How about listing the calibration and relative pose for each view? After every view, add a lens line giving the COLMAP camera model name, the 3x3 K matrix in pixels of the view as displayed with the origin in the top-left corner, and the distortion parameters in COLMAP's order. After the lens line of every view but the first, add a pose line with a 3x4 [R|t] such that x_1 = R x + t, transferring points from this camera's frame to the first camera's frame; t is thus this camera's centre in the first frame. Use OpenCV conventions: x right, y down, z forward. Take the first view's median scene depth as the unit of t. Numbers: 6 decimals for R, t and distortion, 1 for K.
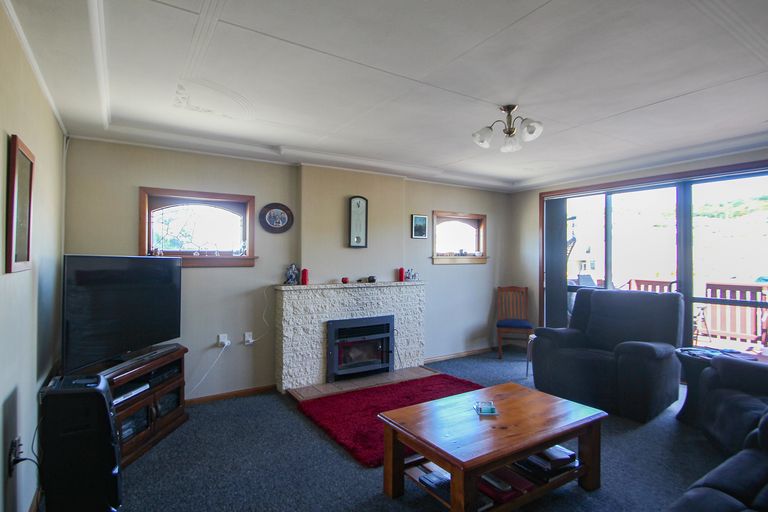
lens RADIAL K [[395.8, 0, 357.3], [0, 395.8, 257.2], [0, 0, 1]] dist [0.000087, -0.000064]
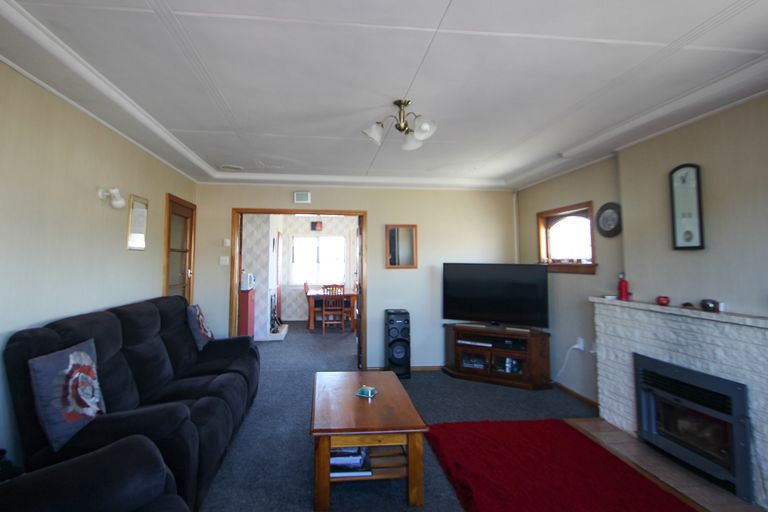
lens RADIAL K [[395.8, 0, 357.3], [0, 395.8, 257.2], [0, 0, 1]] dist [0.000087, -0.000064]
pose [[-0.430232, -0.016059, -0.902576, 0.805052], [-0.010931, 0.999861, -0.012580, 0.000599], [0.902652, 0.004454, -0.430348, 0.853551]]
